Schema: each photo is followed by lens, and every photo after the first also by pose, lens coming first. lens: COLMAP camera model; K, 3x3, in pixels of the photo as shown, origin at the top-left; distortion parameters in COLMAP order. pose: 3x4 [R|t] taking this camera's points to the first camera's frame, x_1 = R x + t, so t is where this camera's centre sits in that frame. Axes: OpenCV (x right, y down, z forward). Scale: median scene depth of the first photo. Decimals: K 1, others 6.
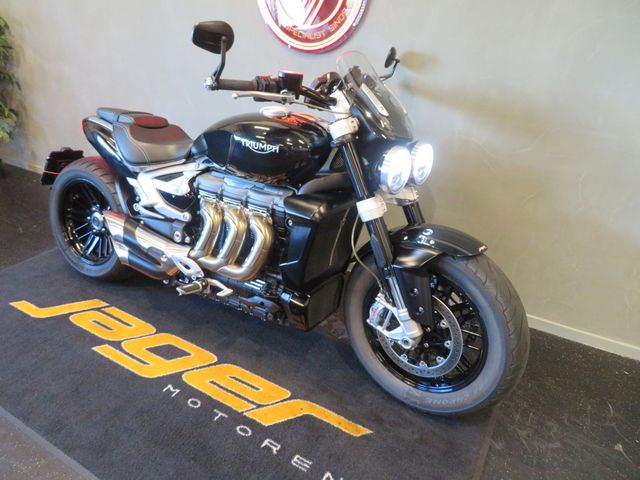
lens RADIAL K [[454.3, 0, 320.0], [0, 454.3, 240.0], [0, 0, 1]] dist [-0.003509, -0.000892]
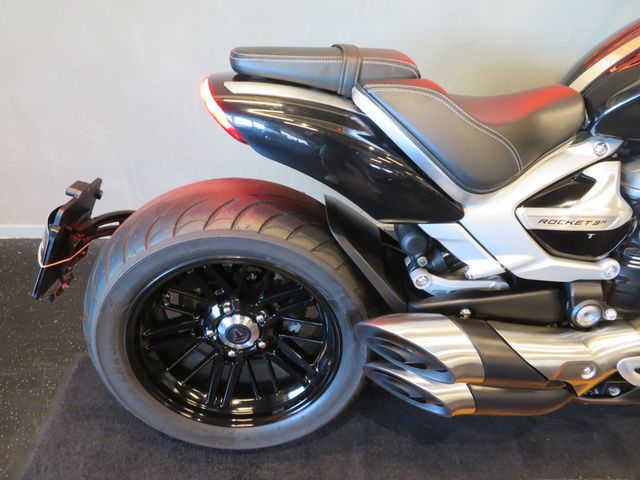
lens RADIAL K [[454.3, 0, 320.0], [0, 454.3, 240.0], [0, 0, 1]] dist [-0.003509, -0.000892]
pose [[0.851671, -0.333729, 0.404081, -0.735852], [0.252667, 0.936979, 0.241309, -0.267287], [-0.459148, -0.103418, 0.882320, 0.778505]]
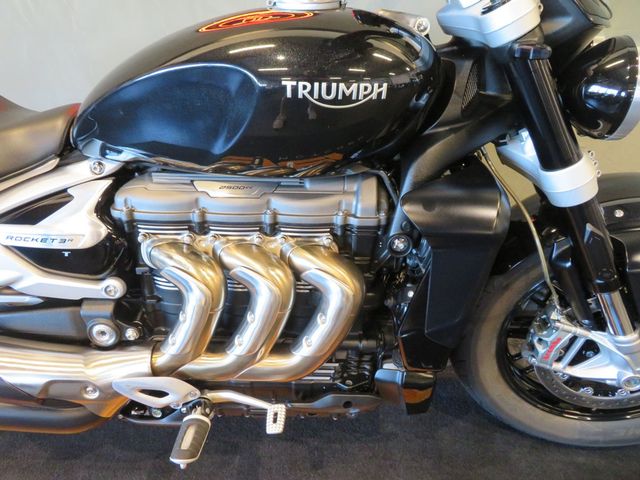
lens RADIAL K [[454.3, 0, 320.0], [0, 454.3, 240.0], [0, 0, 1]] dist [-0.003509, -0.000892]
pose [[0.873908, -0.301502, 0.381289, -0.286157], [0.235581, 0.948822, 0.210329, -0.146737], [-0.425190, -0.093984, 0.900211, 0.552761]]
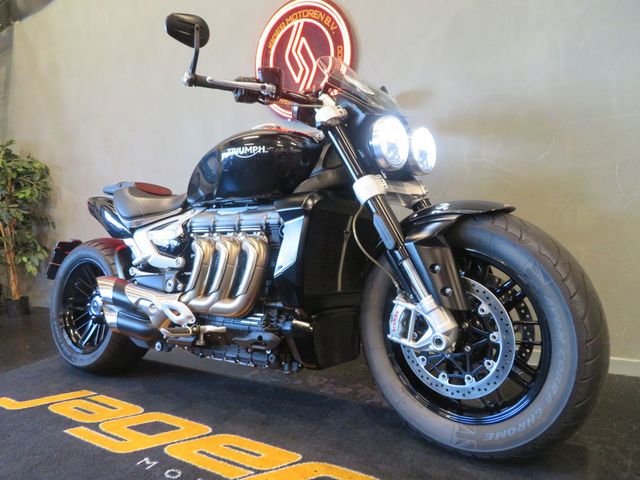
lens RADIAL K [[454.3, 0, 320.0], [0, 454.3, 240.0], [0, 0, 1]] dist [-0.003509, -0.000892]
pose [[0.991089, -0.113771, -0.069278, 0.055232], [0.080069, 0.924475, -0.372741, 0.282256], [0.106453, 0.363872, 0.925346, 0.181372]]
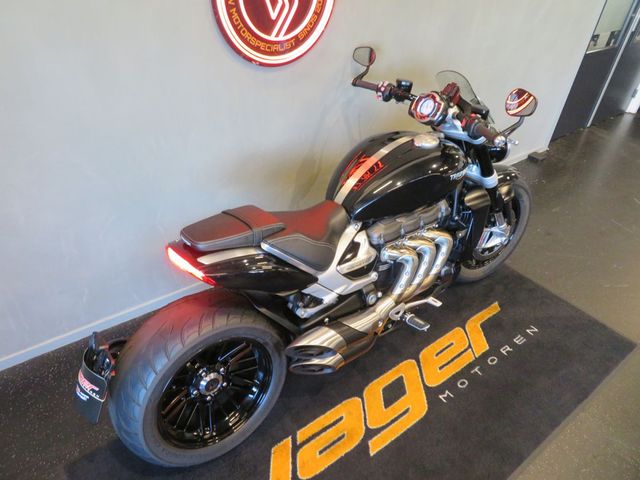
lens RADIAL K [[454.3, 0, 320.0], [0, 454.3, 240.0], [0, 0, 1]] dist [-0.003509, -0.000892]
pose [[0.373501, -0.550969, 0.746278, -1.068503], [0.353531, 0.828330, 0.434610, -0.605741], [-0.857620, 0.101505, 0.504167, 0.630415]]
